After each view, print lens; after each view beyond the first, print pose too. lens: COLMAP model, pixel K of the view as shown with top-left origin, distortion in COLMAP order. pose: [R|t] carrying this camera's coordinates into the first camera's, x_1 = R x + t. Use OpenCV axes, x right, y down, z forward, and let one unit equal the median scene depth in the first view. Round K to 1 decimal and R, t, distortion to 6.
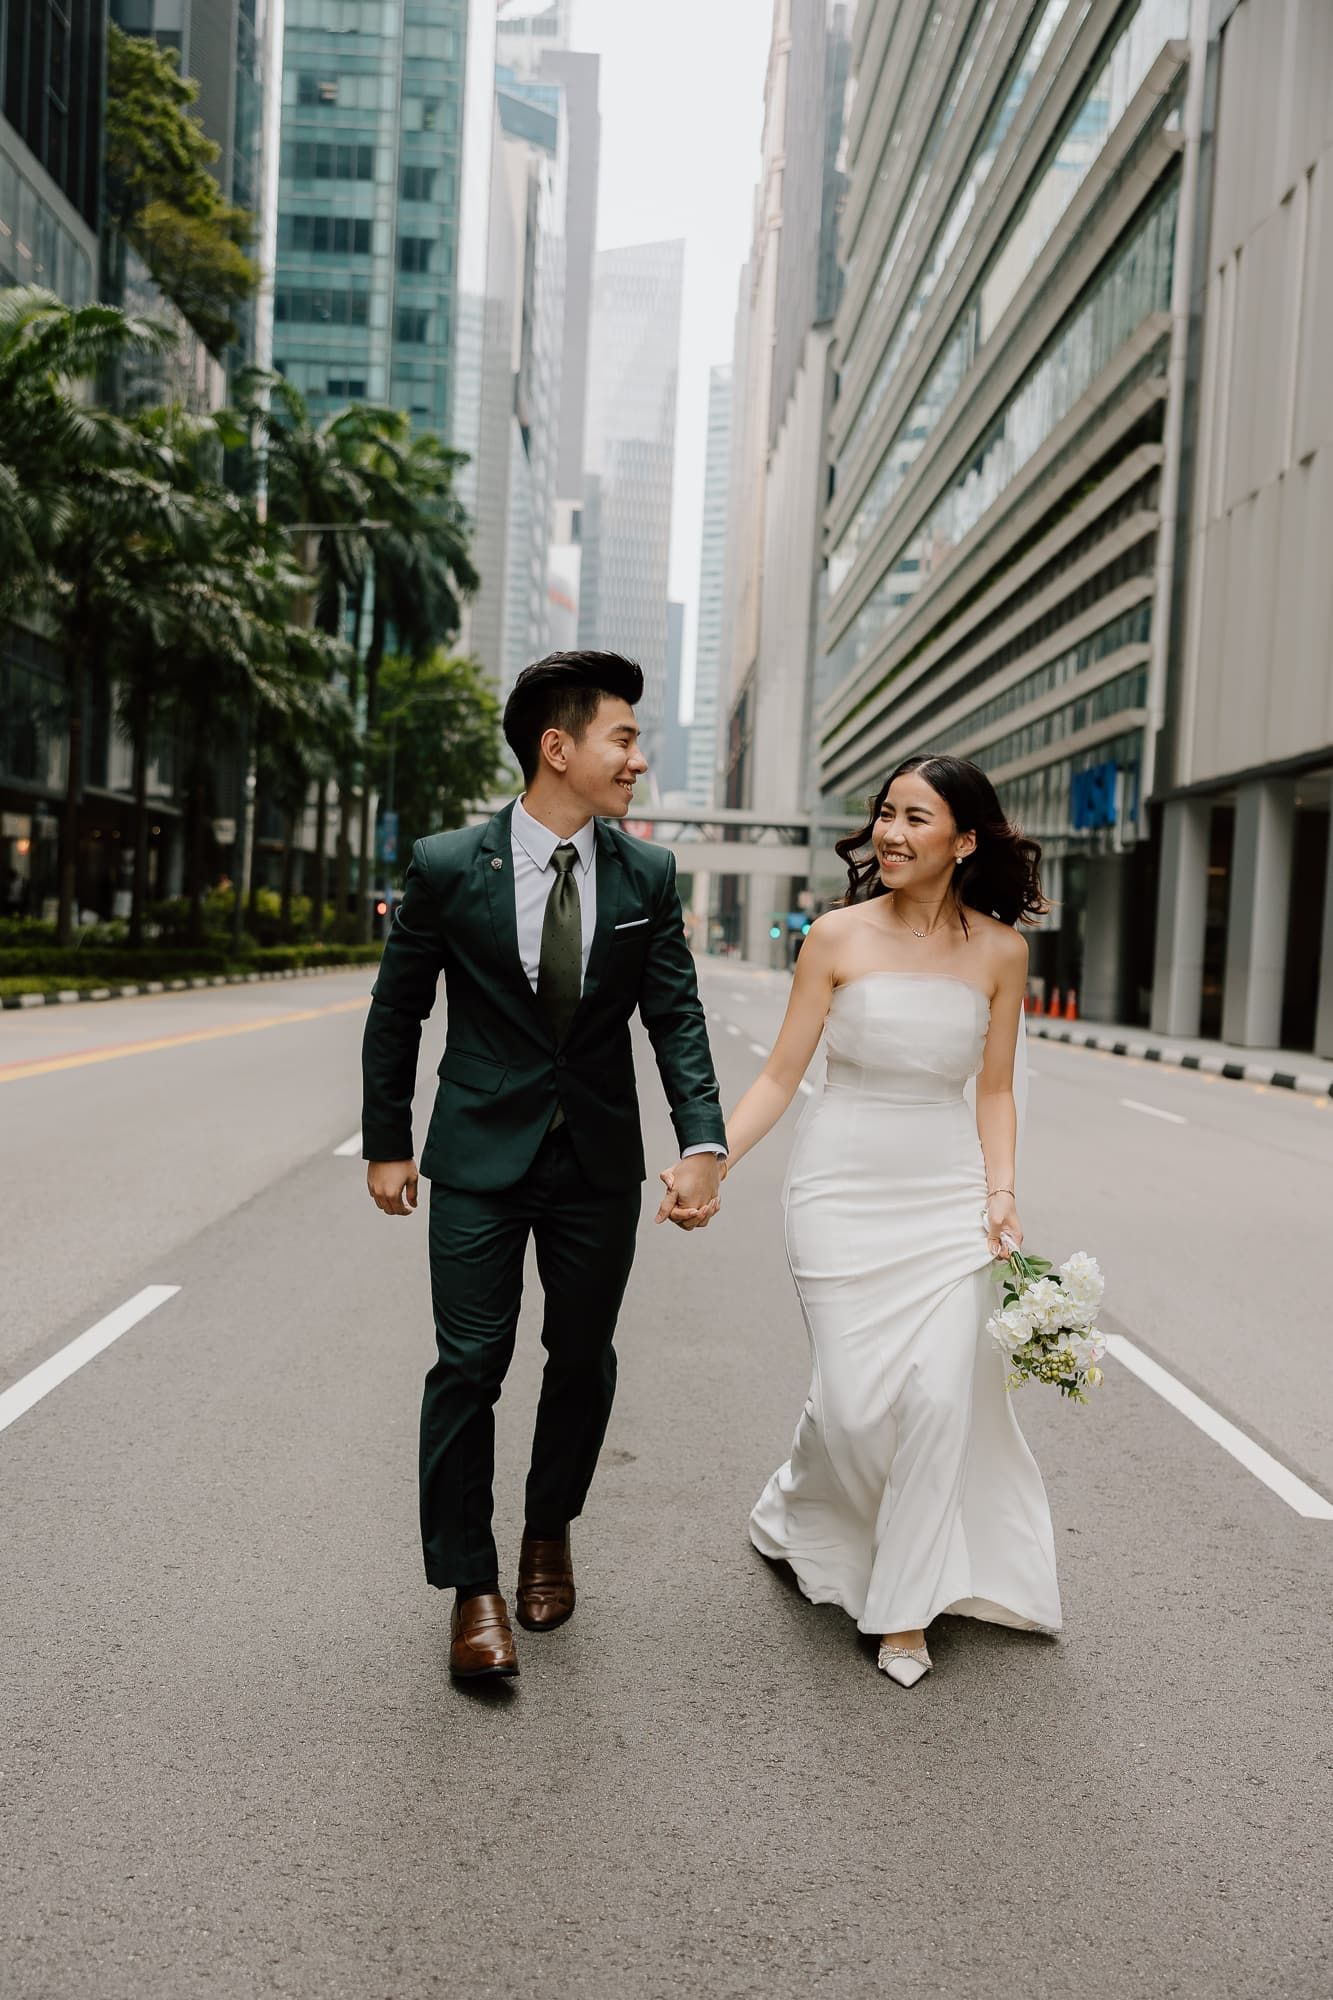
lens RADIAL K [[1985.6, 0, 608.3], [0, 1985.6, 1001.7], [0, 0, 1]] dist [0.054135, 0.000925]
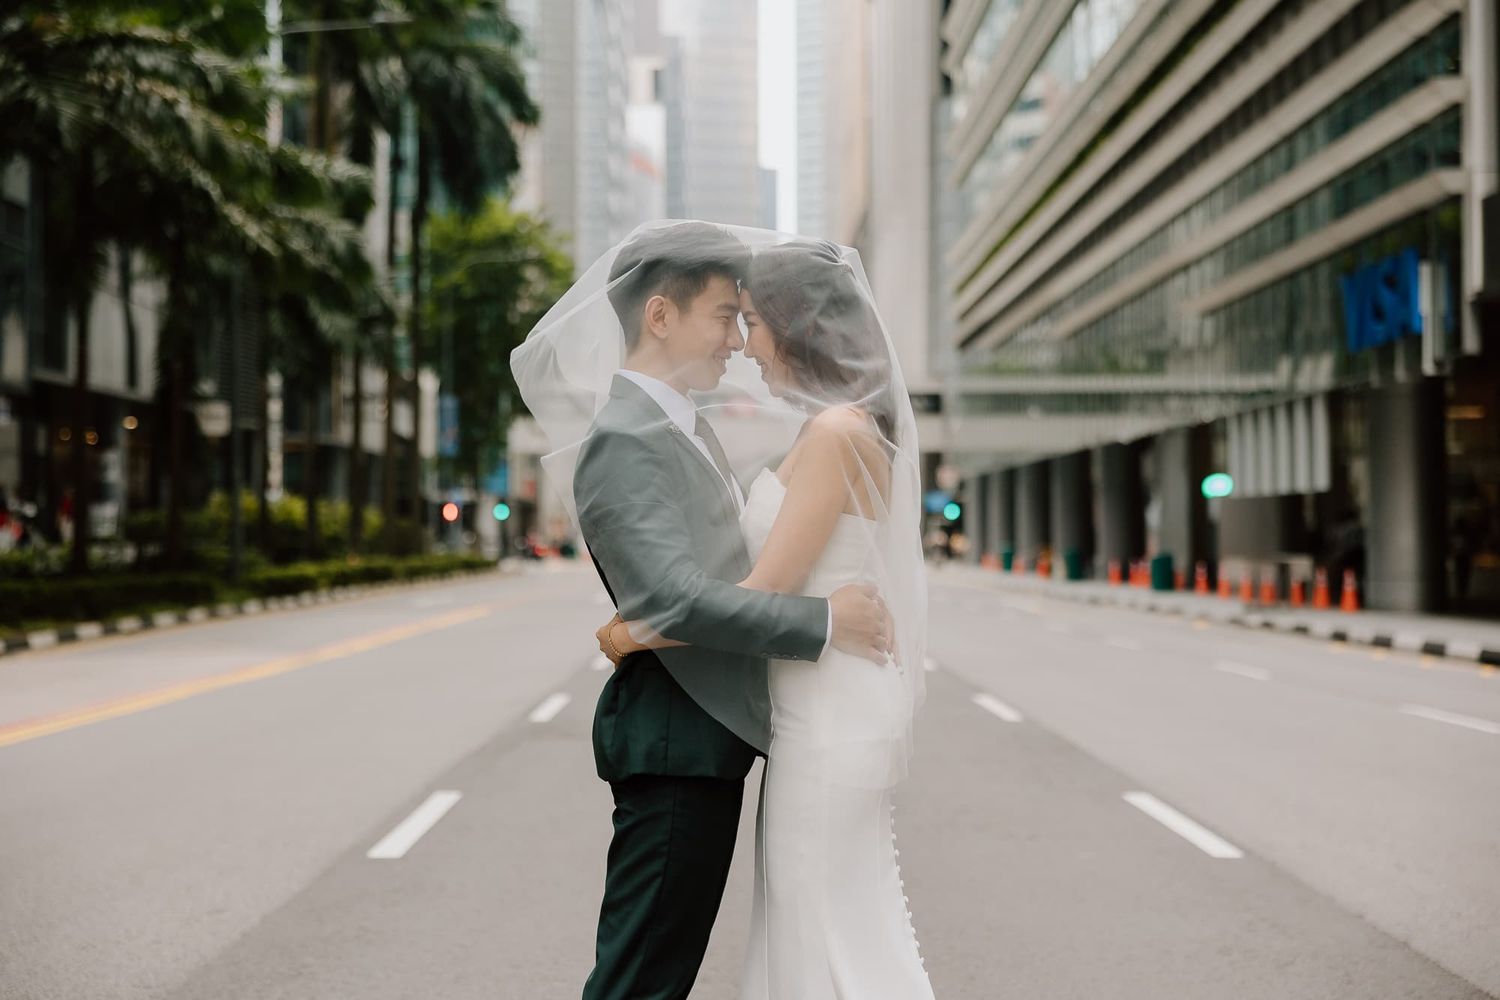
lens RADIAL K [[1489.2, 0, 750.0], [0, 1489.2, 500.0], [0, 0, 1]] dist [0.054135, 0.000925]
pose [[0.998436, -0.048496, 0.027805, -0.002376], [0.050044, 0.997062, -0.057985, -0.009200], [-0.024911, 0.059286, 0.997930, 0.380269]]
